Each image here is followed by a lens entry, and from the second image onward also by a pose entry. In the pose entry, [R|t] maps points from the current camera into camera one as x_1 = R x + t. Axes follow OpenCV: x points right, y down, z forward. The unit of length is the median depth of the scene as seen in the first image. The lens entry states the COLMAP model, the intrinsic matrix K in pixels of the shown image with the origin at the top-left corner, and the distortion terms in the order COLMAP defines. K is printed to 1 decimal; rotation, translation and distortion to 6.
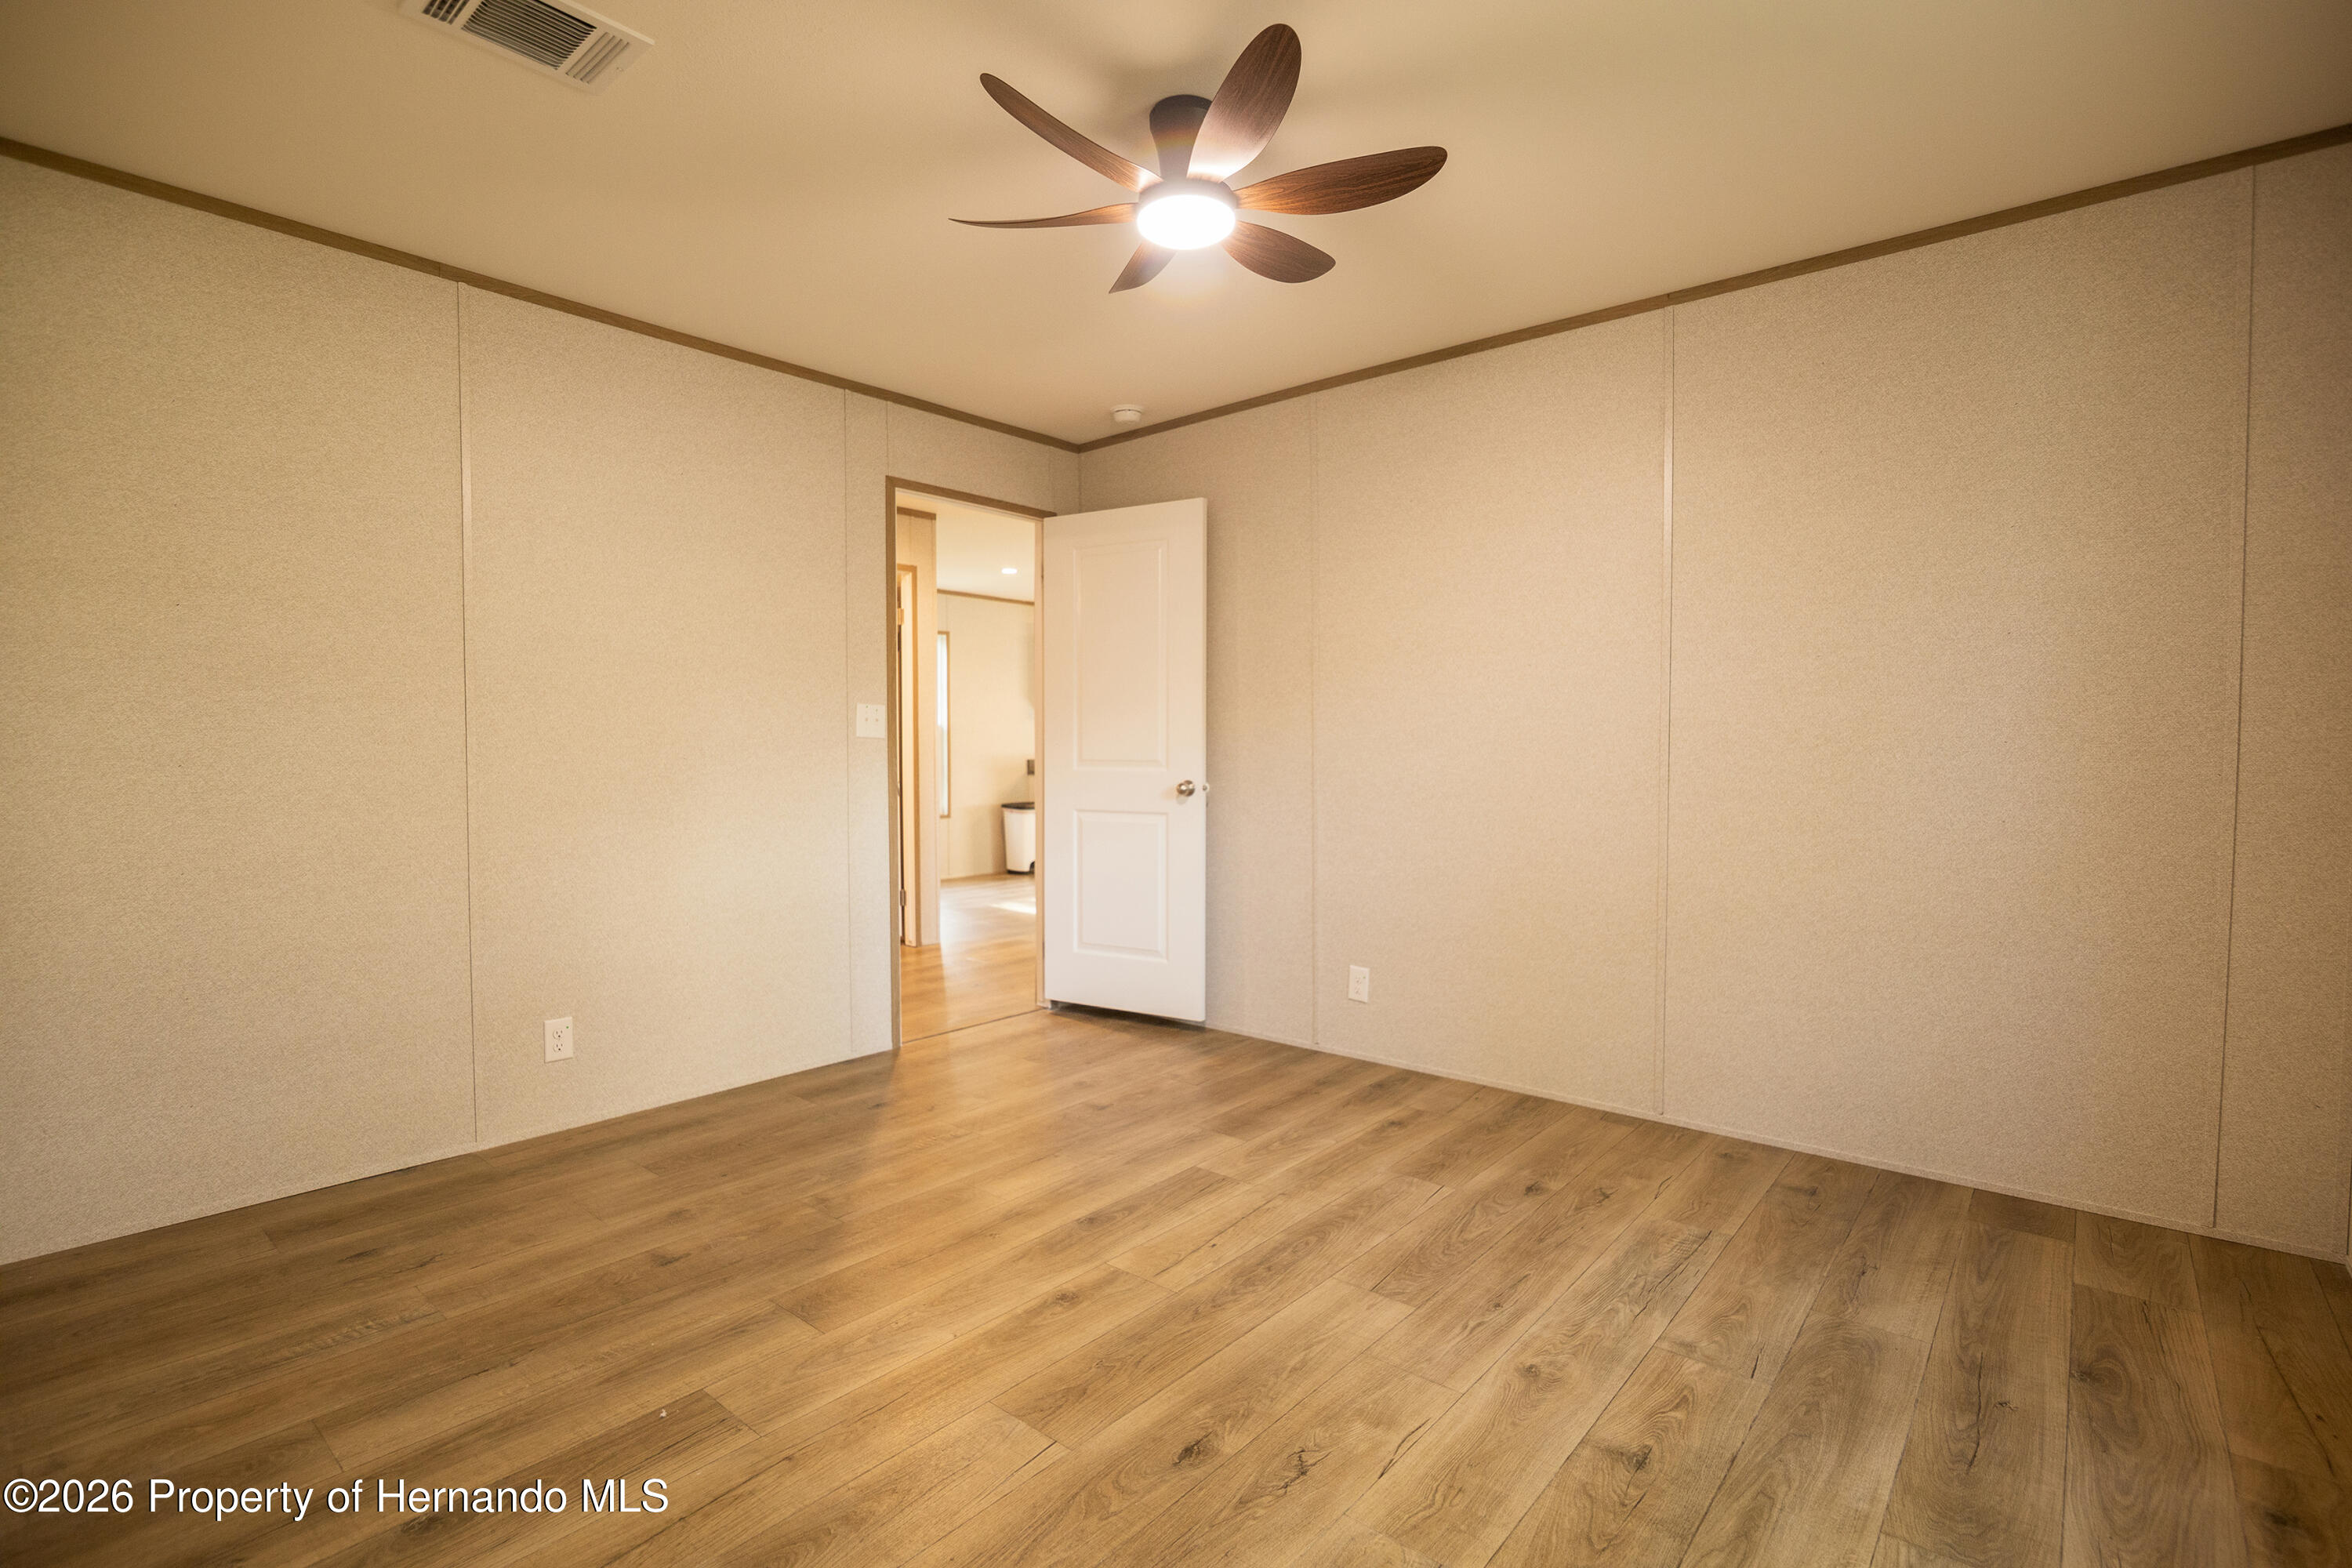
lens RADIAL K [[1094.2, 0, 1160.0], [0, 1094.2, 790.3], [0, 0, 1]] dist [-0.018748, 0.000909]
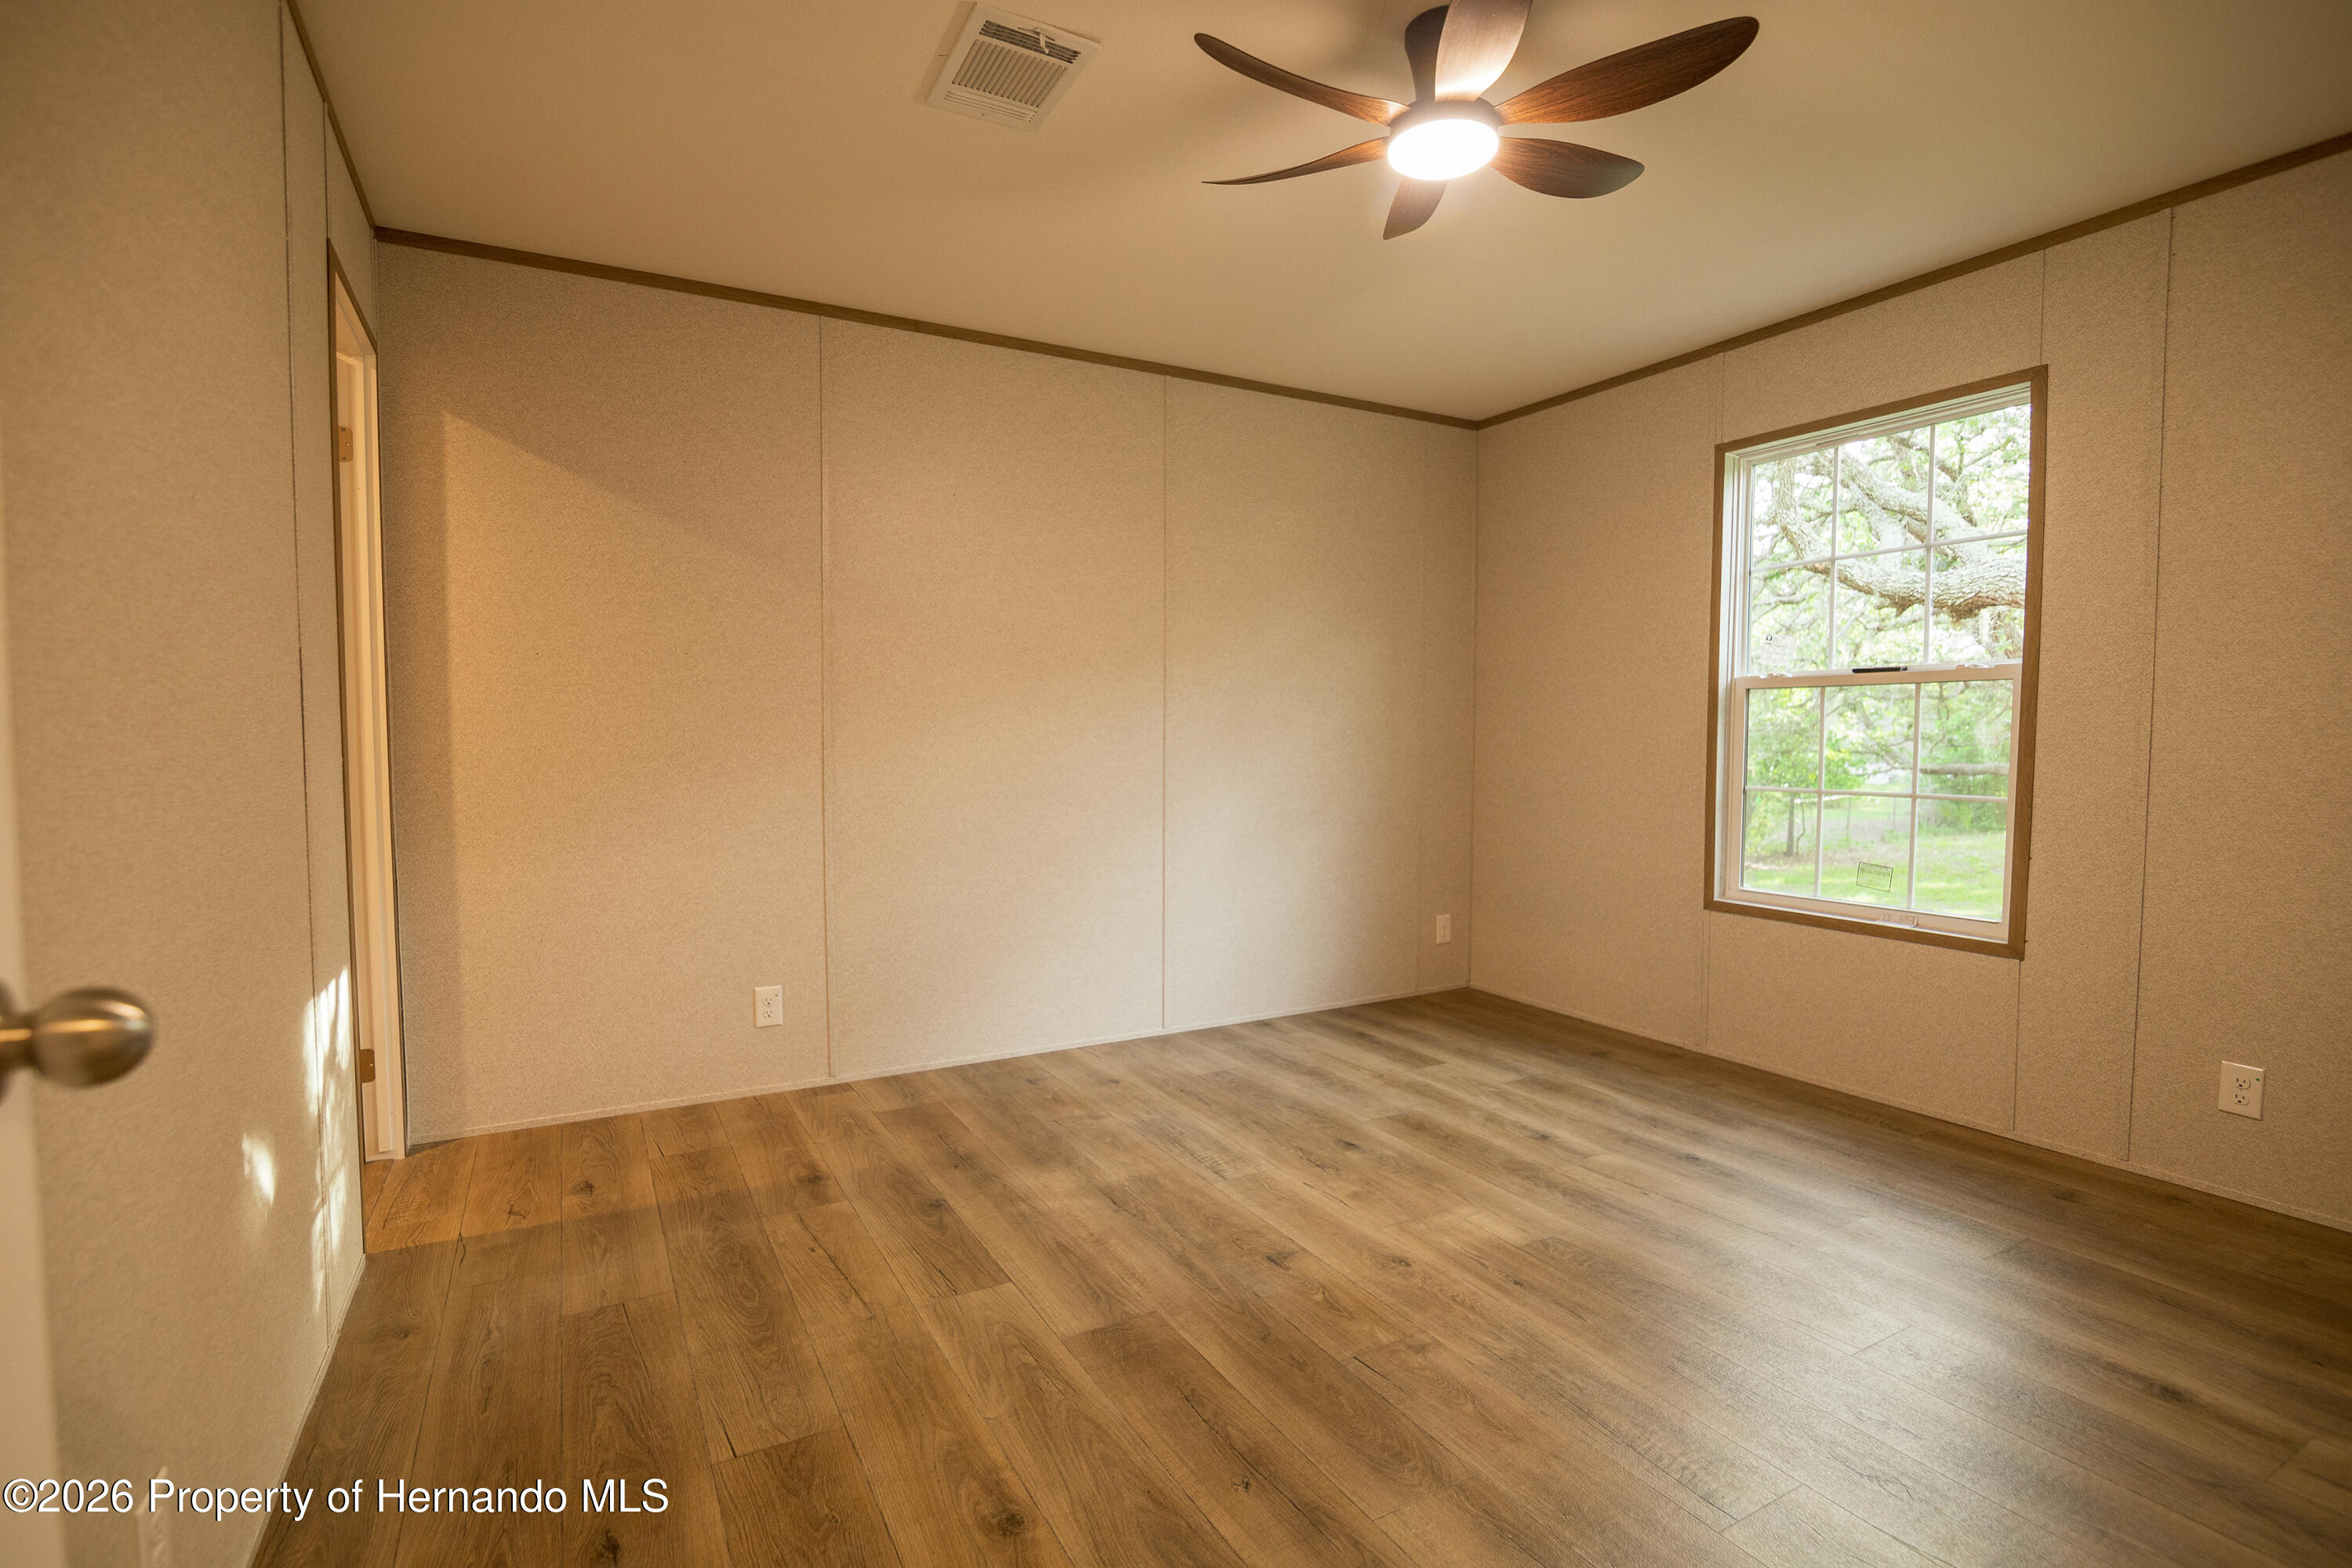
lens RADIAL K [[1094.2, 0, 1160.0], [0, 1094.2, 790.3], [0, 0, 1]] dist [-0.018748, 0.000909]
pose [[-0.352428, 0.049948, -0.934505, 1.356857], [-0.036333, 0.997092, 0.066996, -0.038274], [0.935134, 0.057565, -0.349588, 1.025499]]
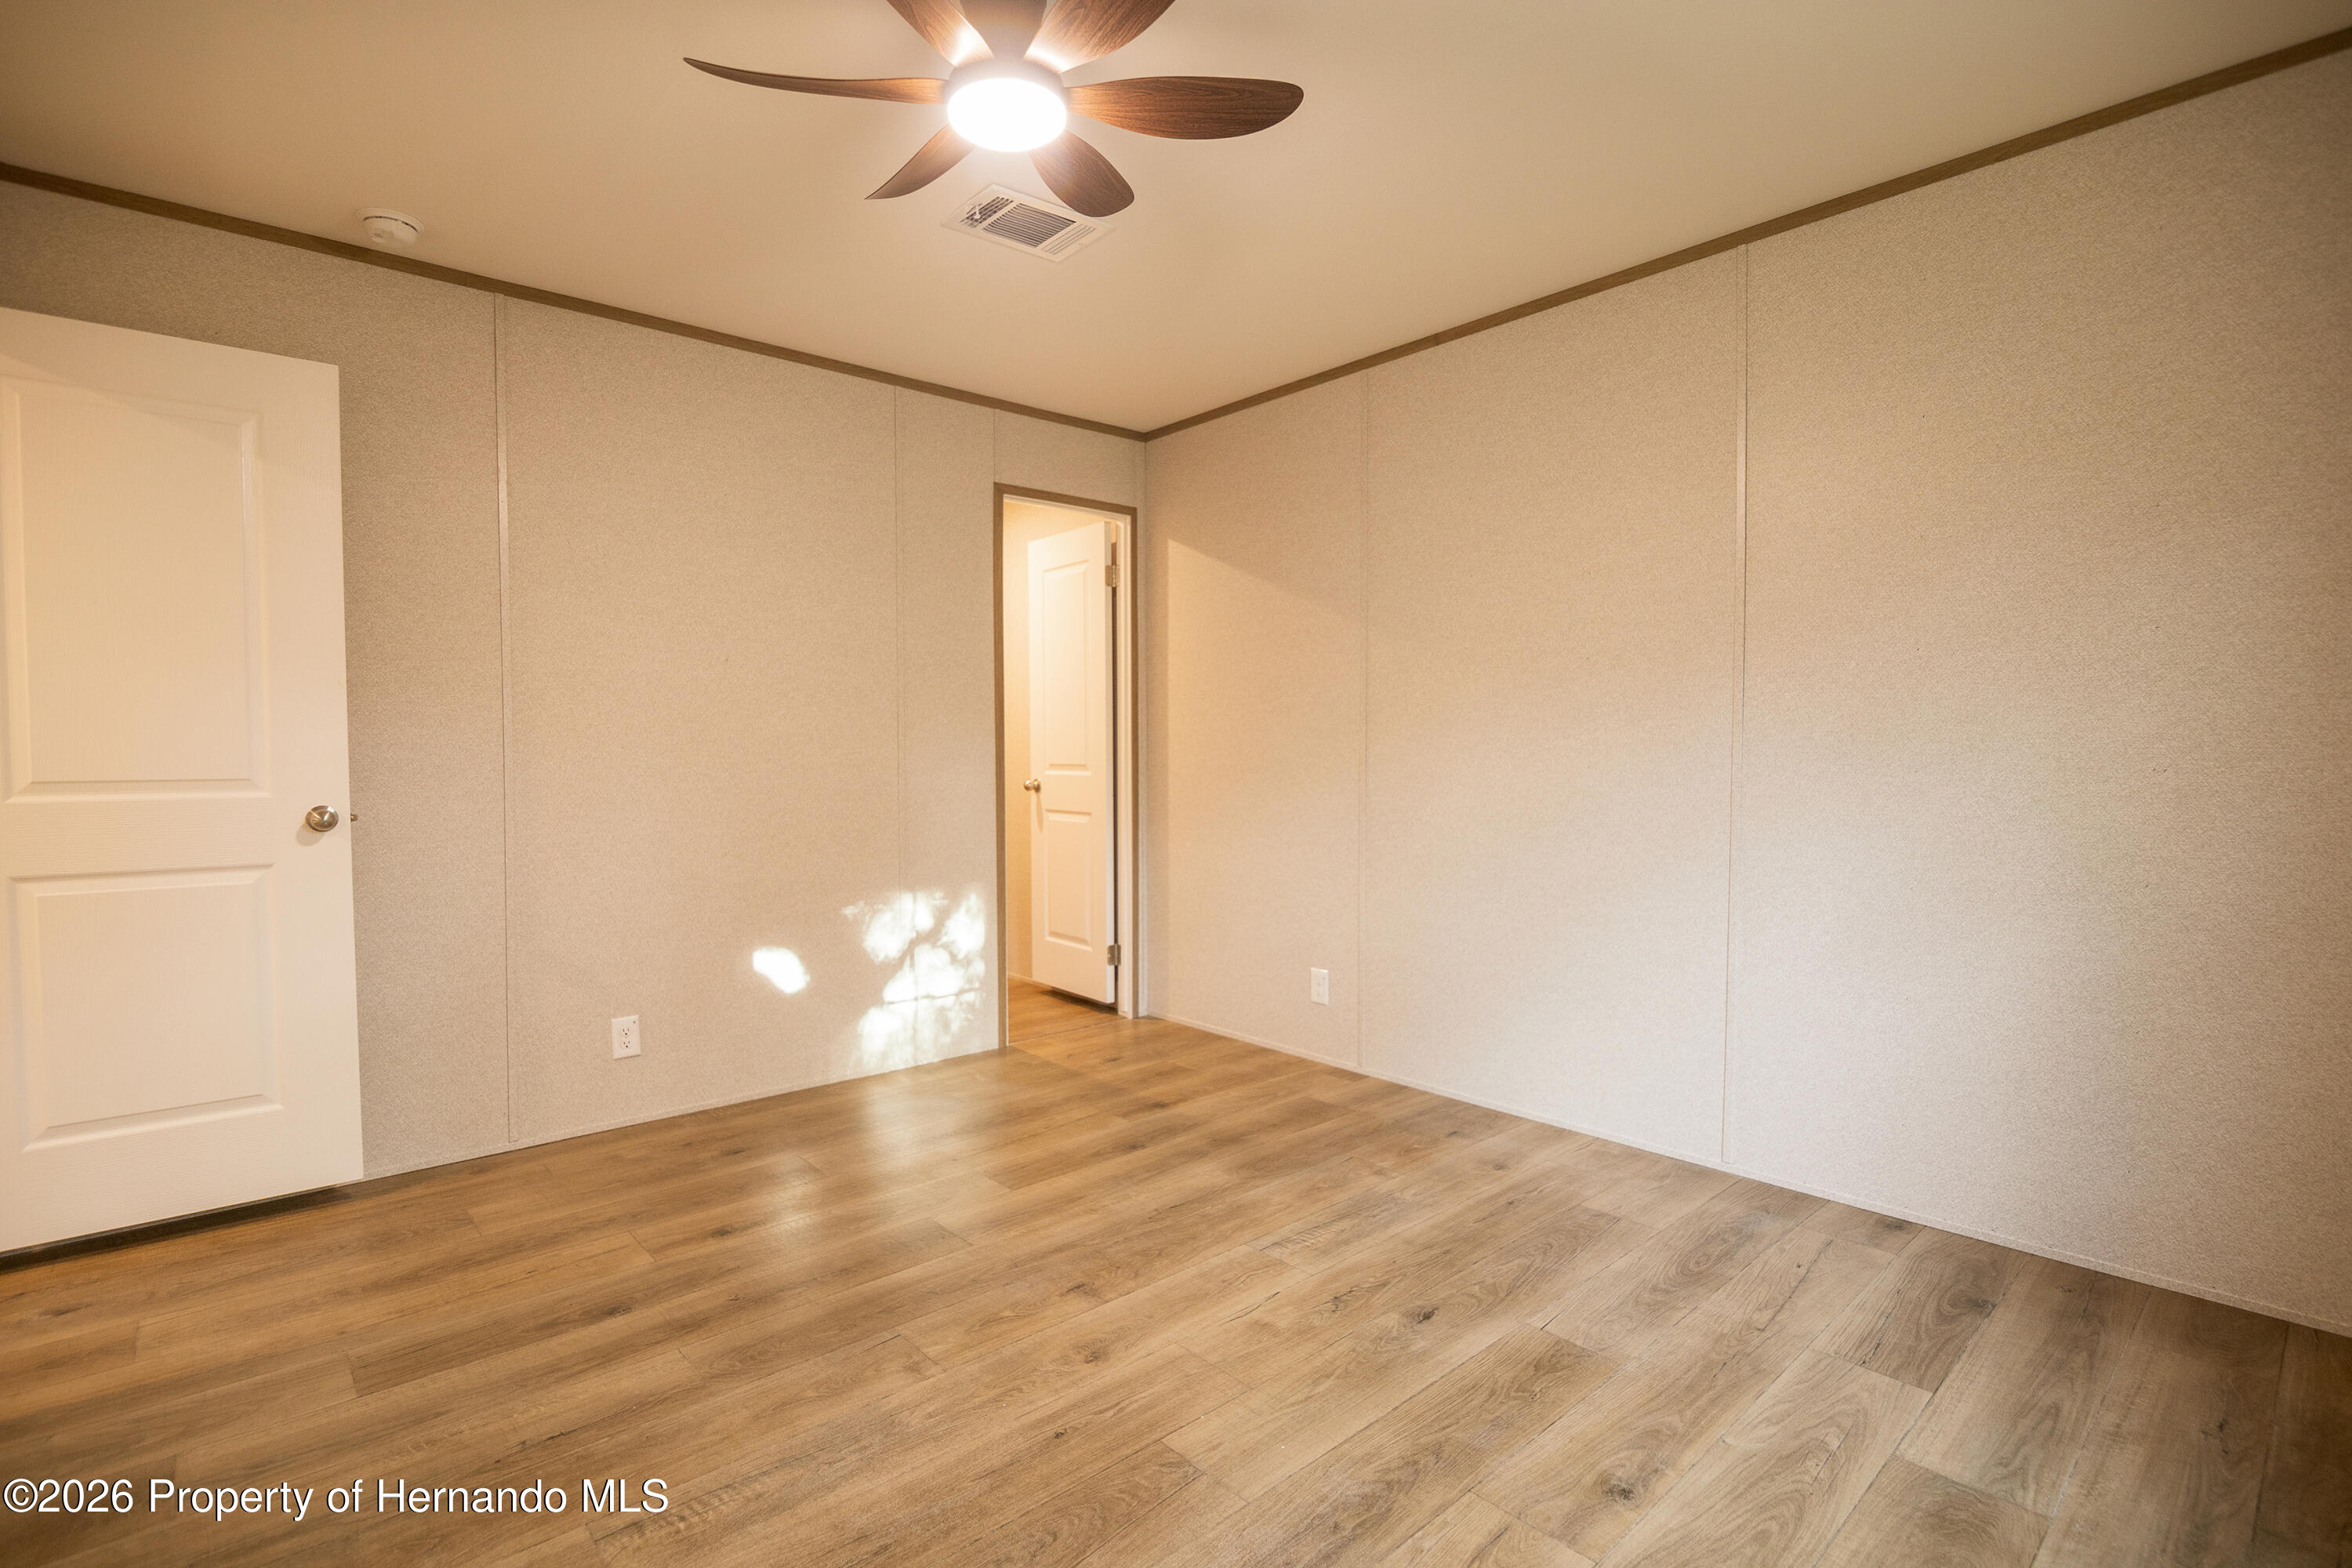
lens RADIAL K [[1094.2, 0, 1160.0], [0, 1094.2, 790.3], [0, 0, 1]] dist [-0.018748, 0.000909]
pose [[-0.990254, 0.001368, 0.139269, 0.123197], [0.012112, 0.997010, 0.076321, -0.069629], [-0.138748, 0.077263, -0.987309, 1.770633]]
